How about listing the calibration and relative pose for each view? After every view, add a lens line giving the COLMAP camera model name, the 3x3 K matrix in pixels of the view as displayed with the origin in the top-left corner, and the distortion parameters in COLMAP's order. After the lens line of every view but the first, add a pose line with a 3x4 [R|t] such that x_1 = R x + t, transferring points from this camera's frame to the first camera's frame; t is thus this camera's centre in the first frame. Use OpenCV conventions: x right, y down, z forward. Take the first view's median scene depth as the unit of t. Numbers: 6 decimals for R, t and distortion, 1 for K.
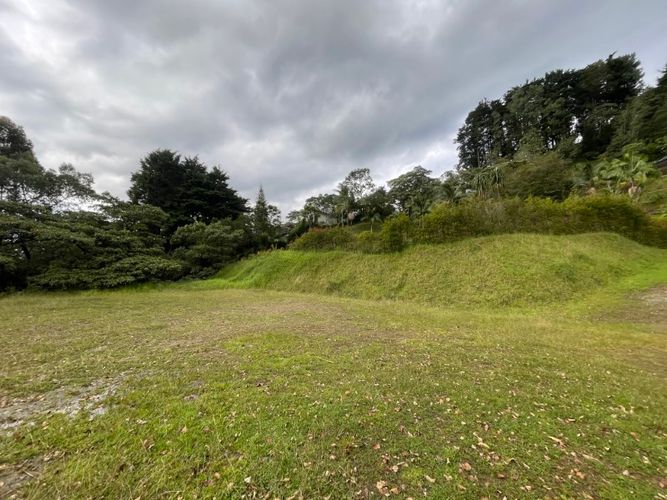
lens RADIAL K [[269.3, 0, 332.6], [0, 269.3, 250.0], [0, 0, 1]] dist [0.001775, -0.000852]
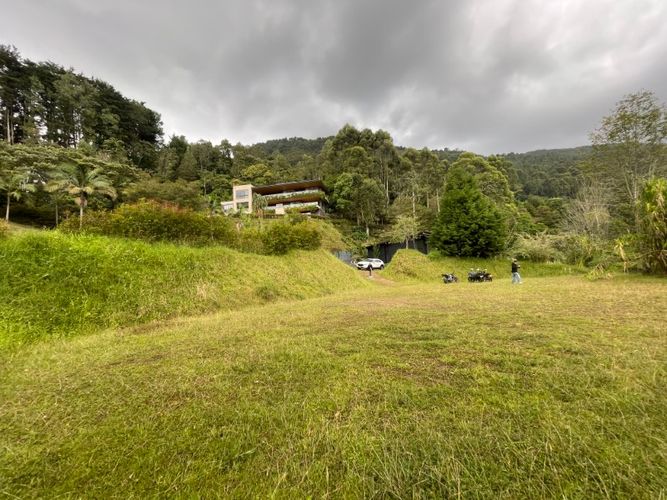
lens RADIAL K [[269.3, 0, 332.6], [0, 269.3, 250.0], [0, 0, 1]] dist [0.001775, -0.000852]
pose [[-0.046761, 0.079949, 0.995702, -0.304693], [-0.030330, 0.996219, -0.081415, 0.026410], [-0.998446, -0.034006, -0.044160, 0.321452]]
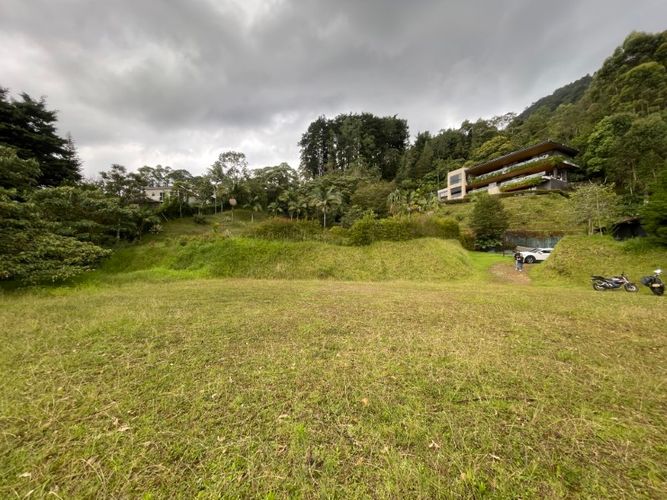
lens RADIAL K [[269.3, 0, 332.6], [0, 269.3, 250.0], [0, 0, 1]] dist [0.001775, -0.000852]
pose [[0.780911, 0.029820, 0.623930, -0.254748], [-0.056072, 0.998174, 0.022473, 0.003535], [-0.622121, -0.052535, 0.781157, 0.032476]]
